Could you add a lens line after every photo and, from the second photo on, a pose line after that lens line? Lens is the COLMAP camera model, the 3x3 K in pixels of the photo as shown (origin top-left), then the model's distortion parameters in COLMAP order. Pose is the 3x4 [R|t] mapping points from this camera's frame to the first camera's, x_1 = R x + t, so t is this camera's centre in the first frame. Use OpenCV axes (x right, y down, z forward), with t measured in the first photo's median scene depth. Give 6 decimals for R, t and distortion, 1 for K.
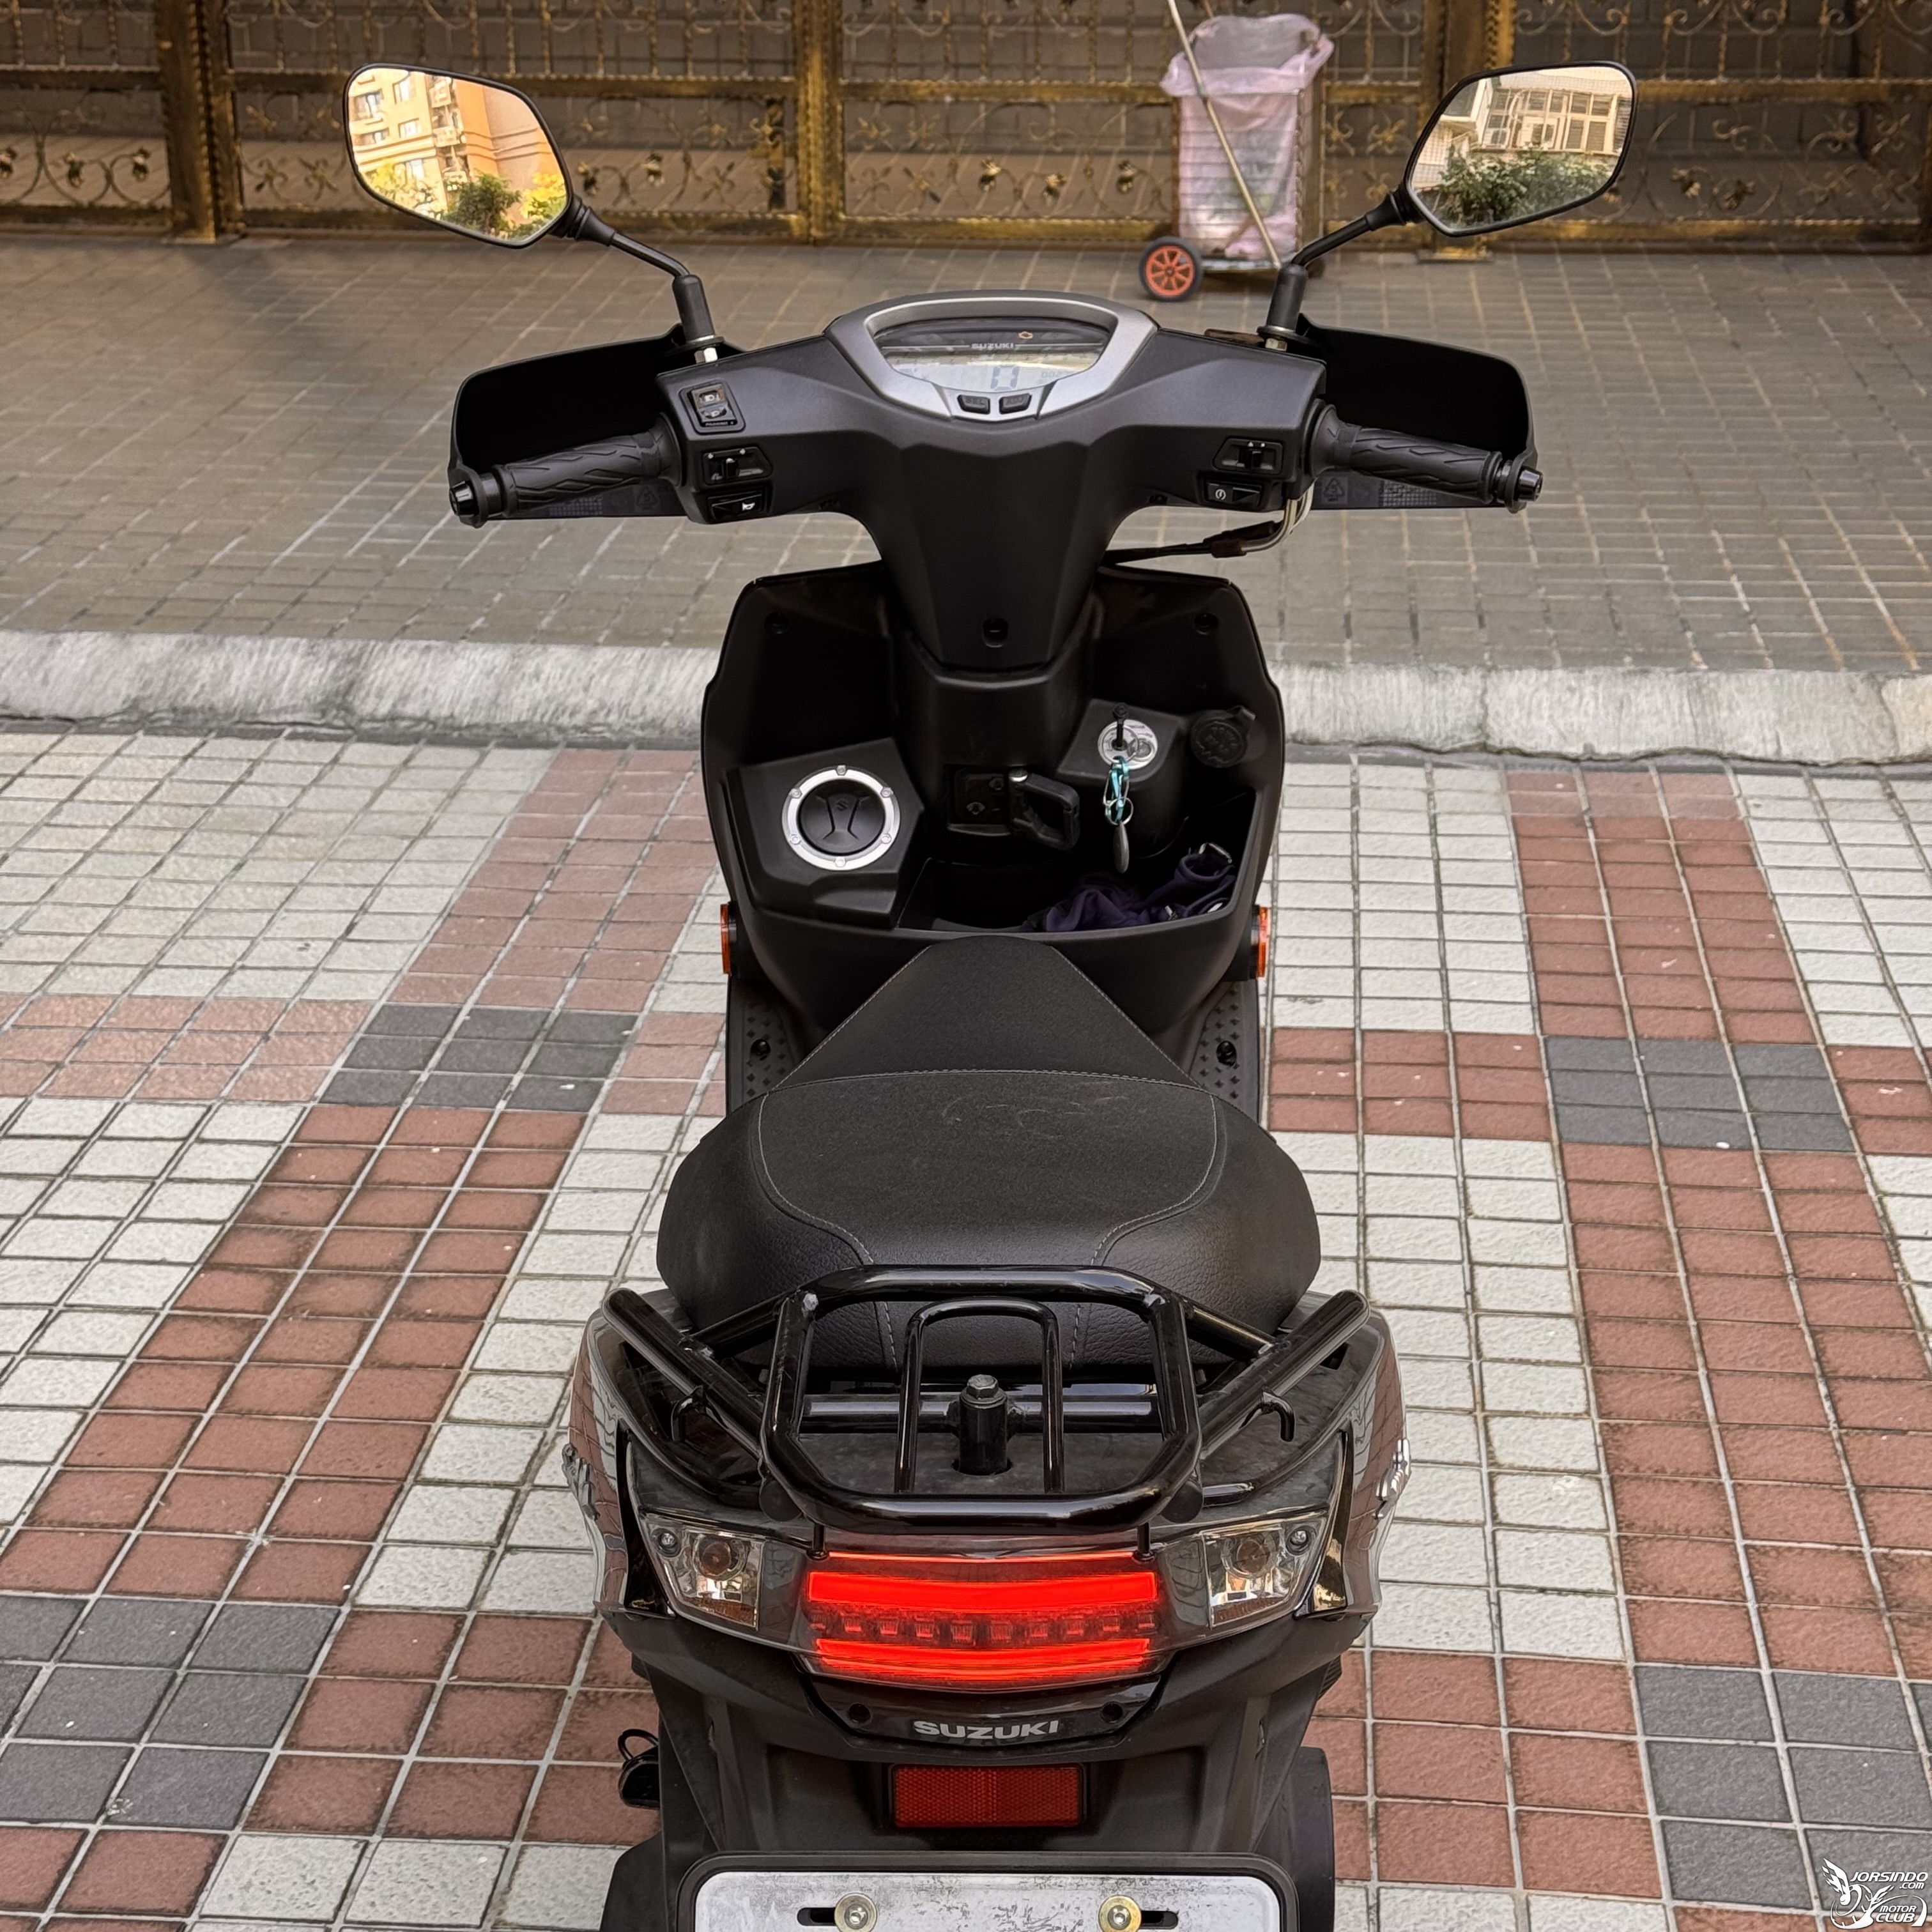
lens RADIAL K [[3303.8, 0, 966.0], [0, 3303.8, 966.0], [0, 0, 1]] dist [0.017512, 0.605510]
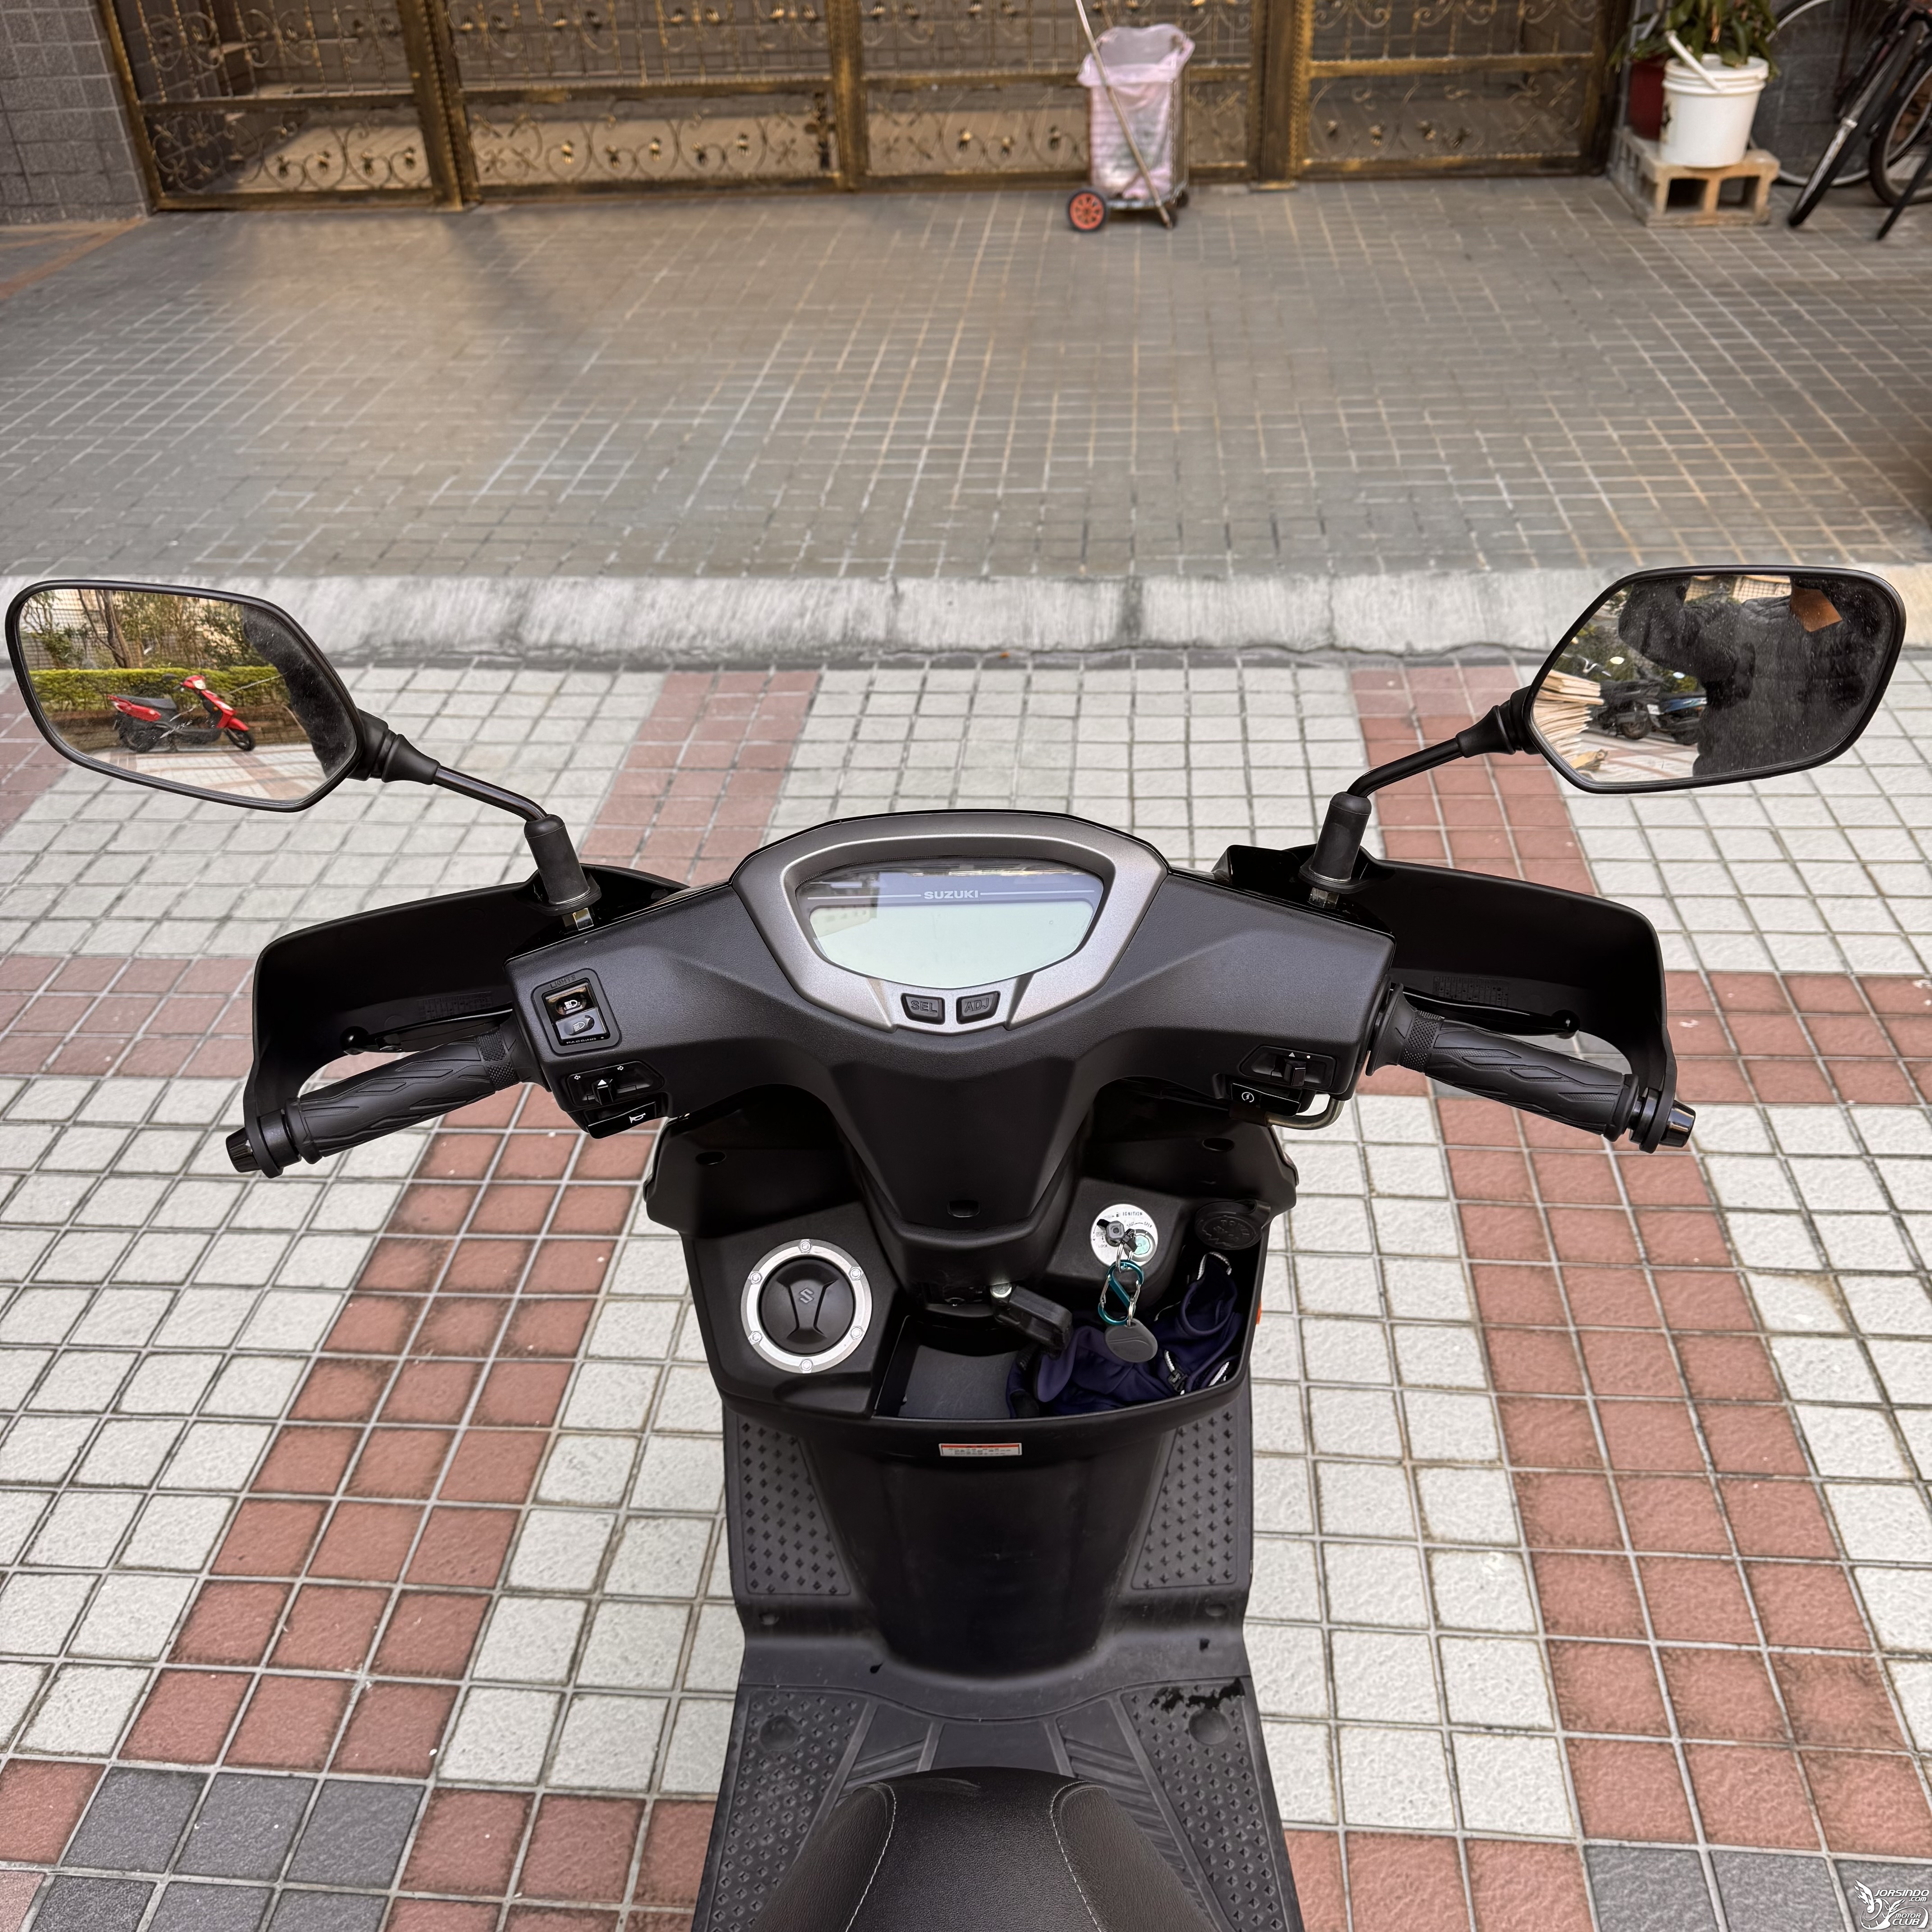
lens RADIAL K [[1737.7, 0, 968.9], [0, 1737.7, 969.9], [0, 0, 1]] dist [0.125300, -0.248153]
pose [[0.999249, -0.037185, -0.010873, 0.007904], [0.038692, 0.972155, 0.231122, -0.121827], [0.001976, -0.231370, 0.972864, 0.280474]]
